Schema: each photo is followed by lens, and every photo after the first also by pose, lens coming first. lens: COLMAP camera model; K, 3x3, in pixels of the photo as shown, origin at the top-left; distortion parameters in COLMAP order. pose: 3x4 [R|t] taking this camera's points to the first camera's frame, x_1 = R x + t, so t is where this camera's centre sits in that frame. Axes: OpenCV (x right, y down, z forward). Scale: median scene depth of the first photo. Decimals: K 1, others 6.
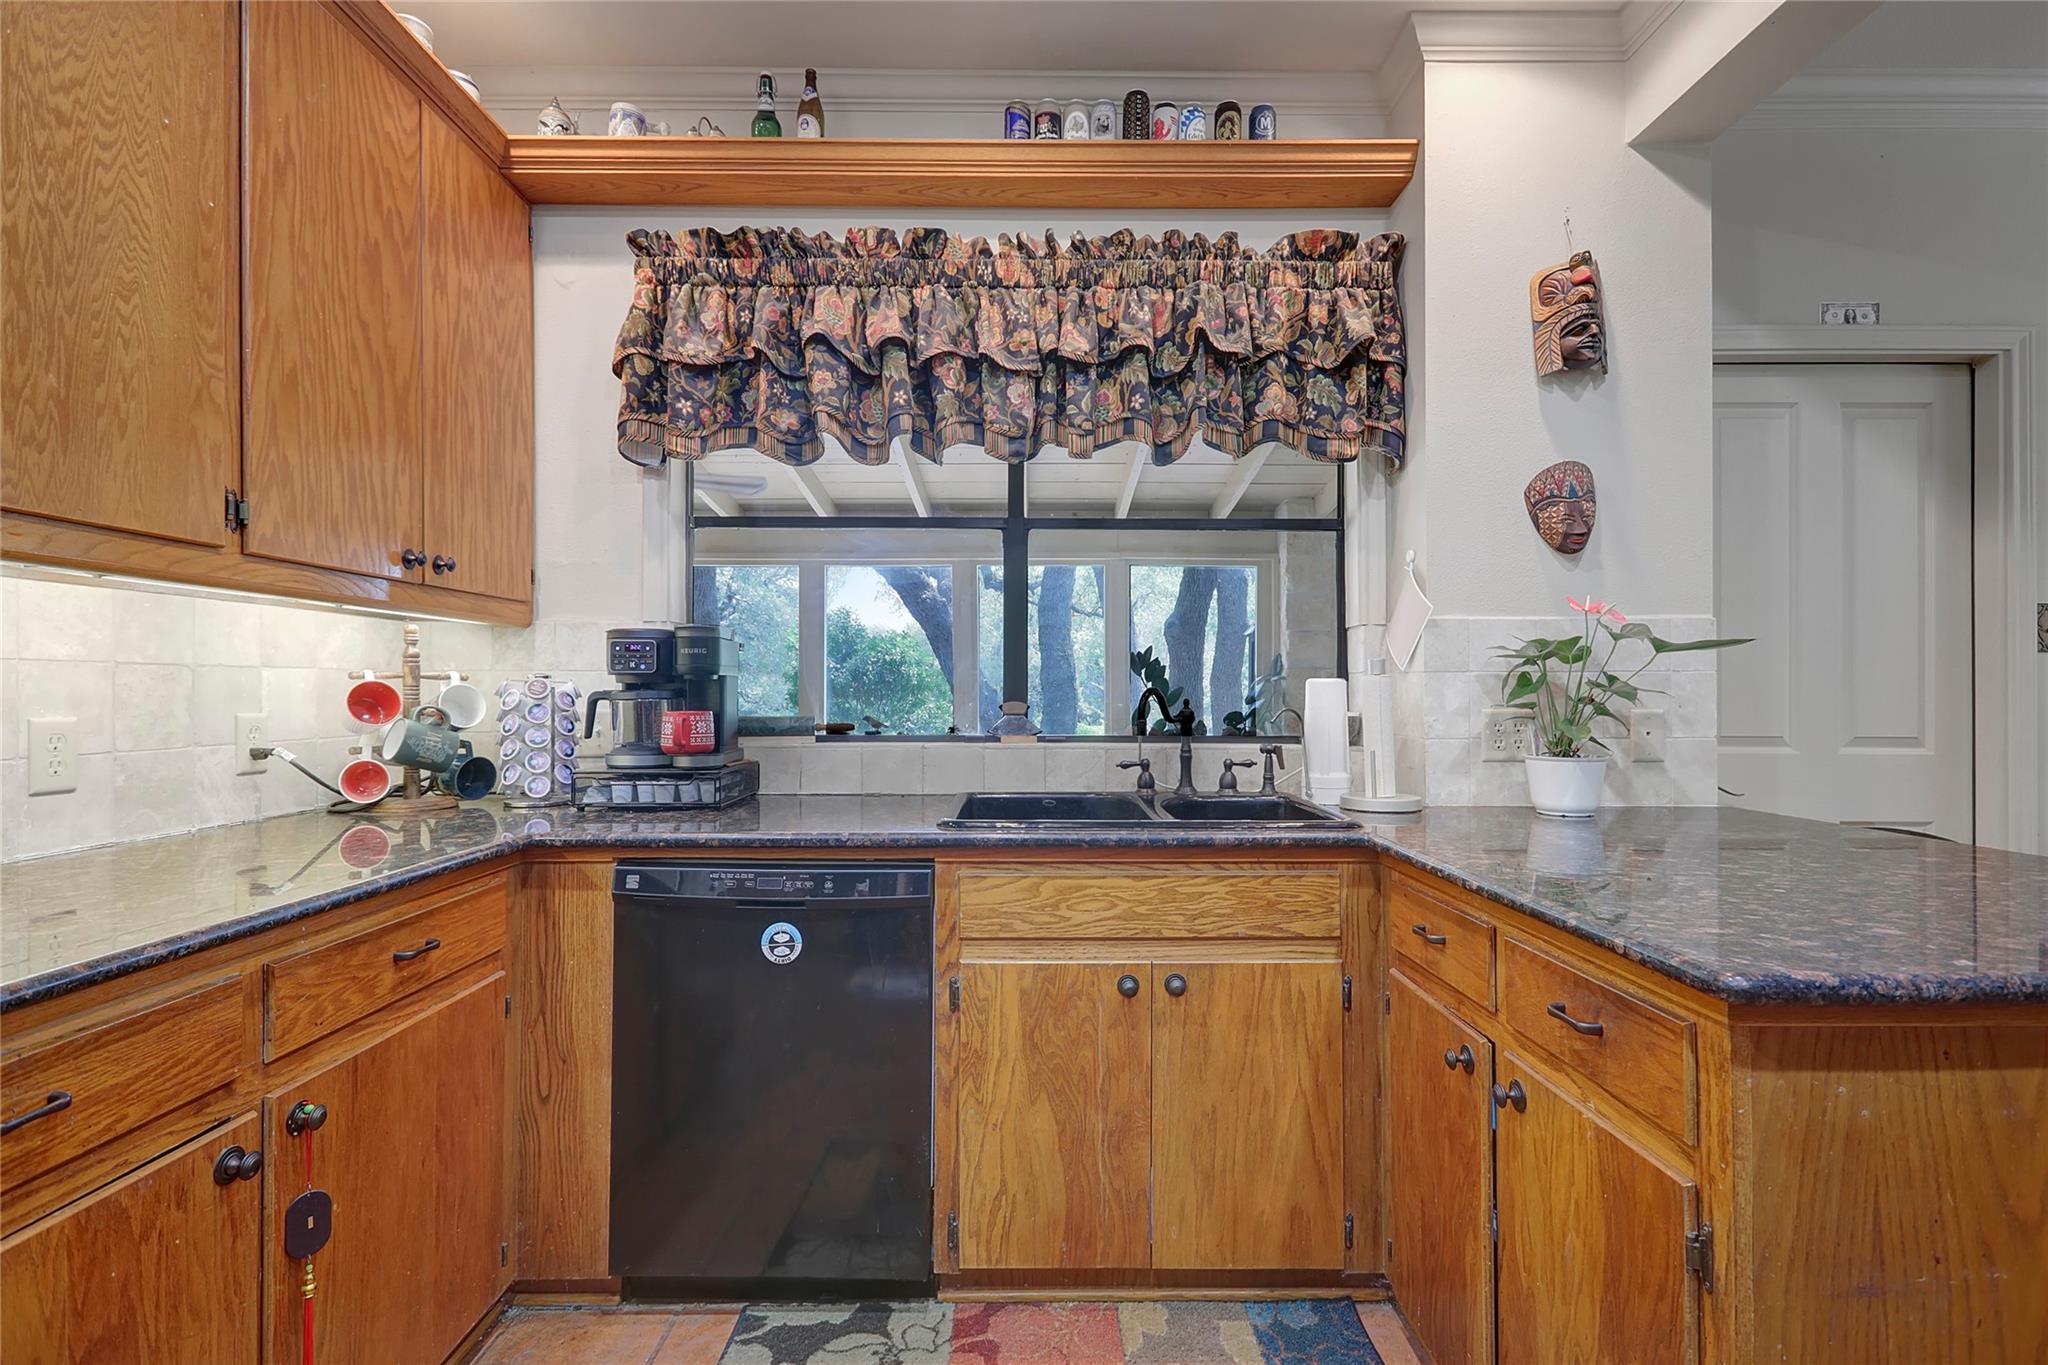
lens RADIAL K [[934.0, 0, 1022.8], [0, 934.0, 689.8], [0, 0, 1]] dist [0.016773, -0.008850]
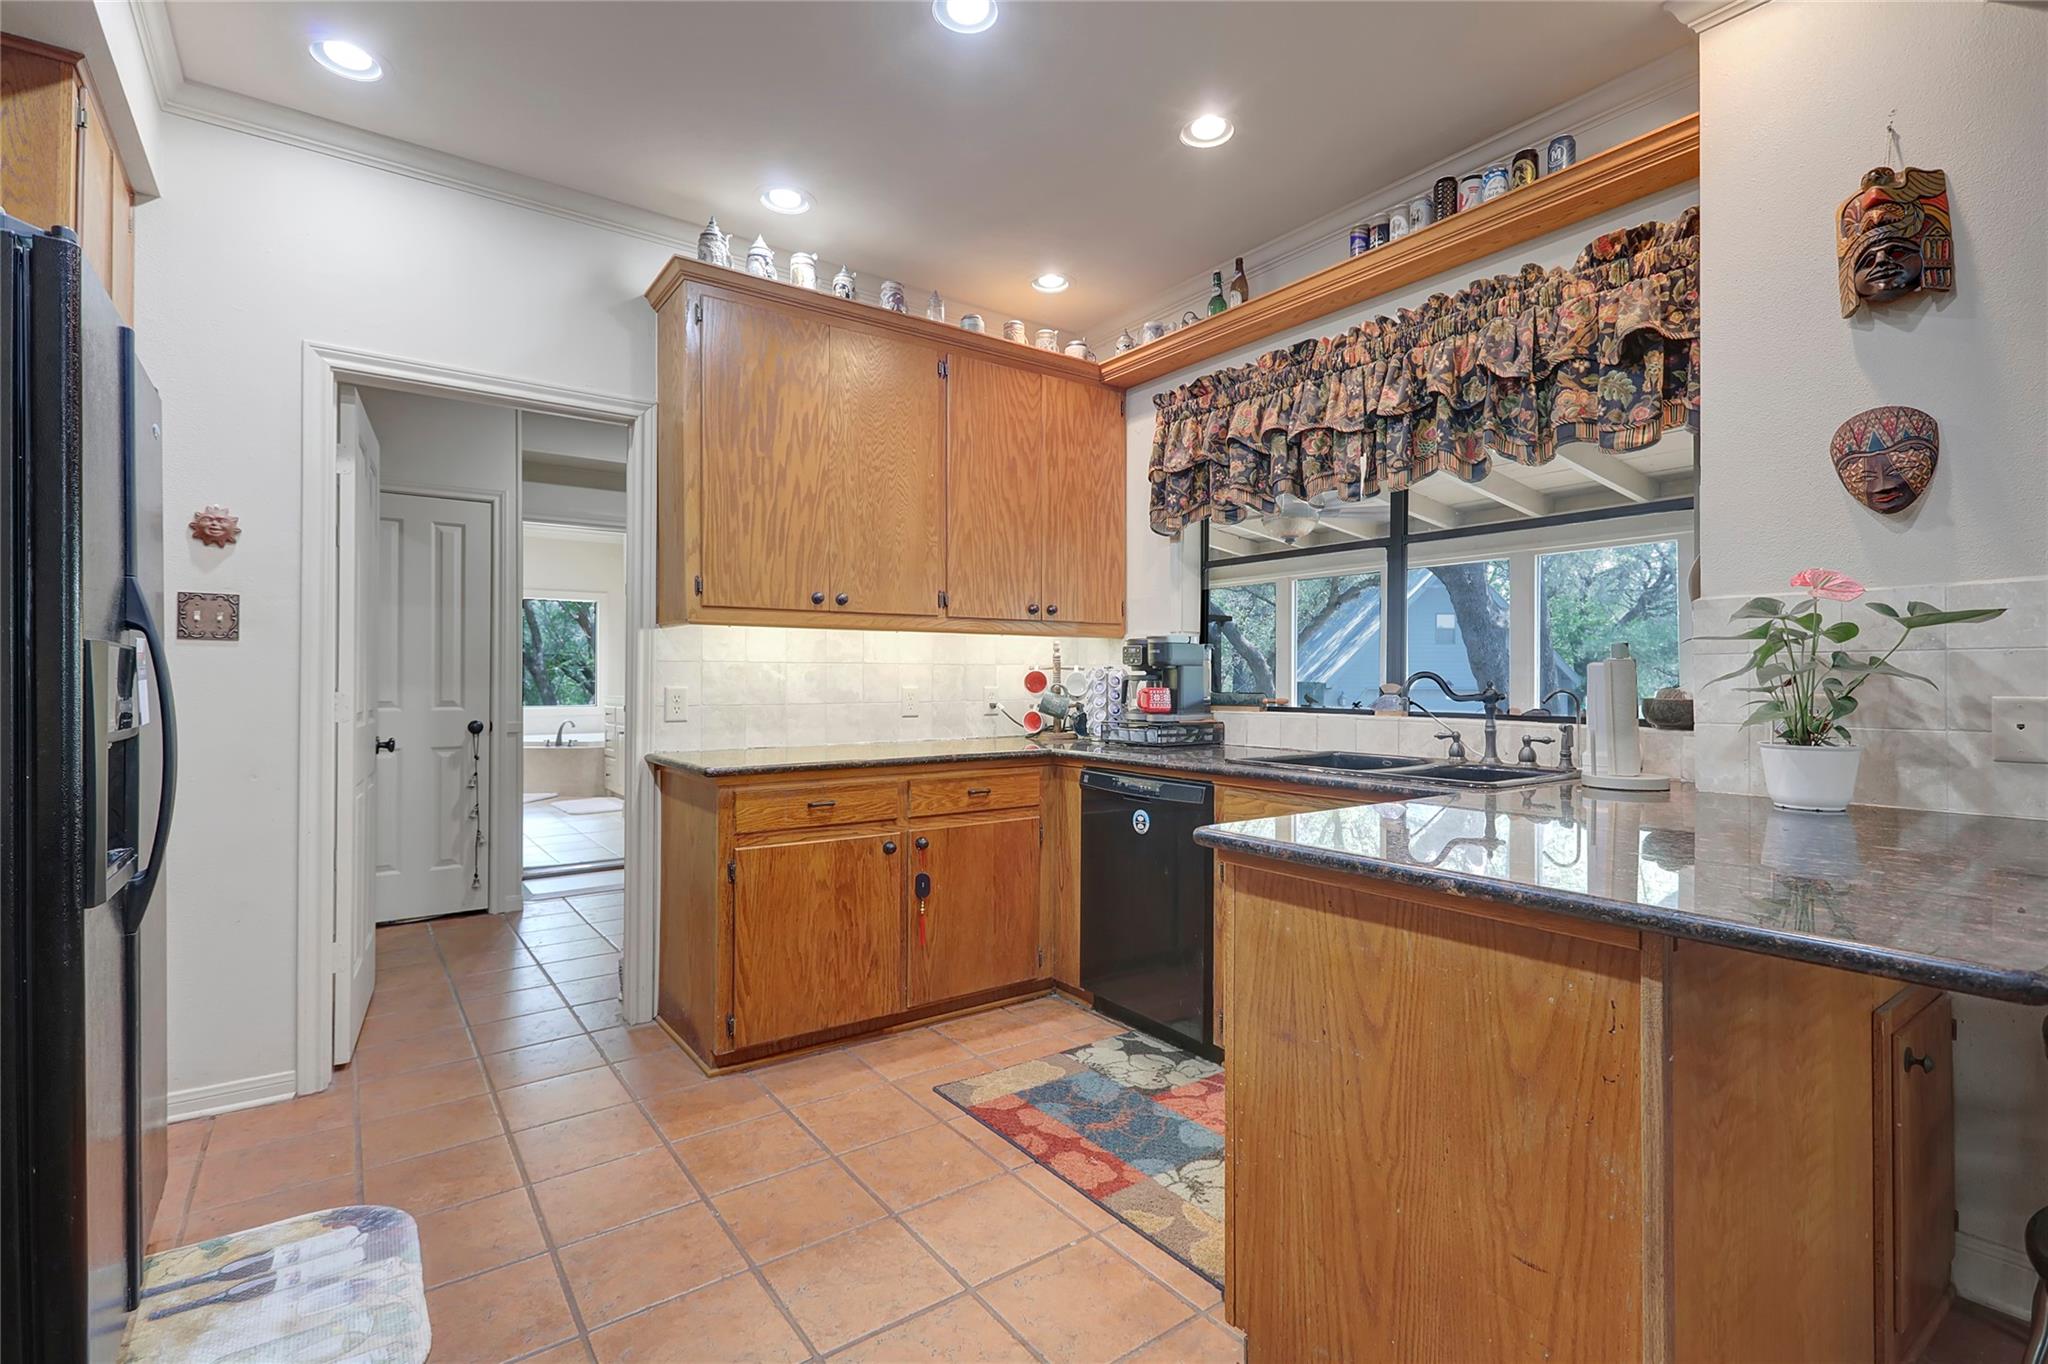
lens RADIAL K [[936.6, 0, 1052.2], [0, 936.6, 673.2], [0, 0, 1]] dist [0.002009, 0.000259]
pose [[0.598724, -0.004556, -0.800943, 0.809796], [0.002073, 0.999989, -0.004139, 0.003382], [0.800953, 0.000818, 0.598727, -0.128452]]
